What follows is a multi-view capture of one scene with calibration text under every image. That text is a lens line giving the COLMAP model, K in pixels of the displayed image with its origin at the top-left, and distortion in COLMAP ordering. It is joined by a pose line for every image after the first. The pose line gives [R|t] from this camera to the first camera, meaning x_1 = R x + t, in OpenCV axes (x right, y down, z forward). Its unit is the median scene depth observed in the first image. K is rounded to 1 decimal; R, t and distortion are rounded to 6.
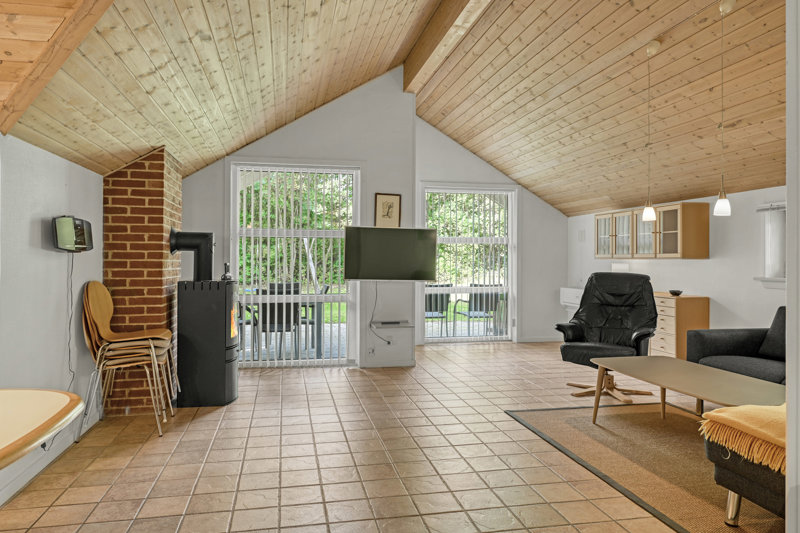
lens RADIAL K [[541.0, 0, 392.3], [0, 541.0, 254.7], [0, 0, 1]] dist [-0.005827, 0.001451]
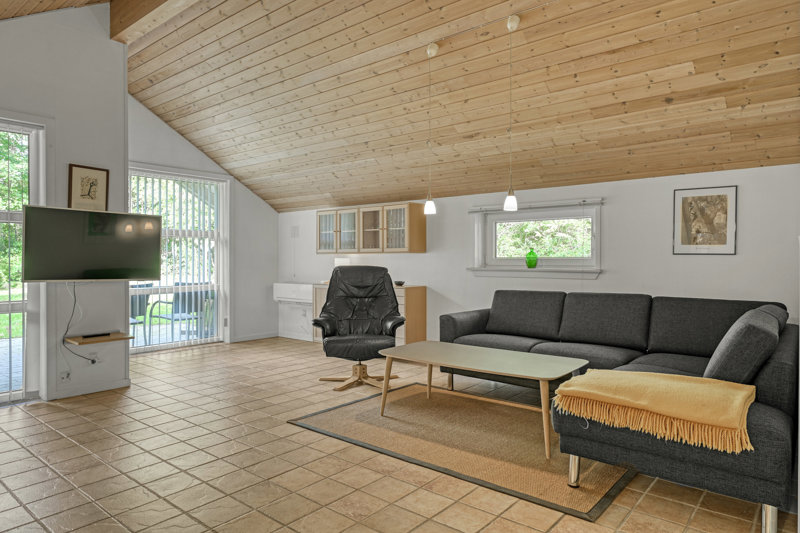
lens RADIAL K [[505.8, 0, 401.7], [0, 505.8, 260.3], [0, 0, 1]] dist [0.005848, 0.001850]
pose [[0.776750, -0.004570, 0.629793, -0.135455], [-0.002443, 0.999944, 0.010269, 0.012435], [-0.629805, -0.009515, 0.776695, 0.191157]]
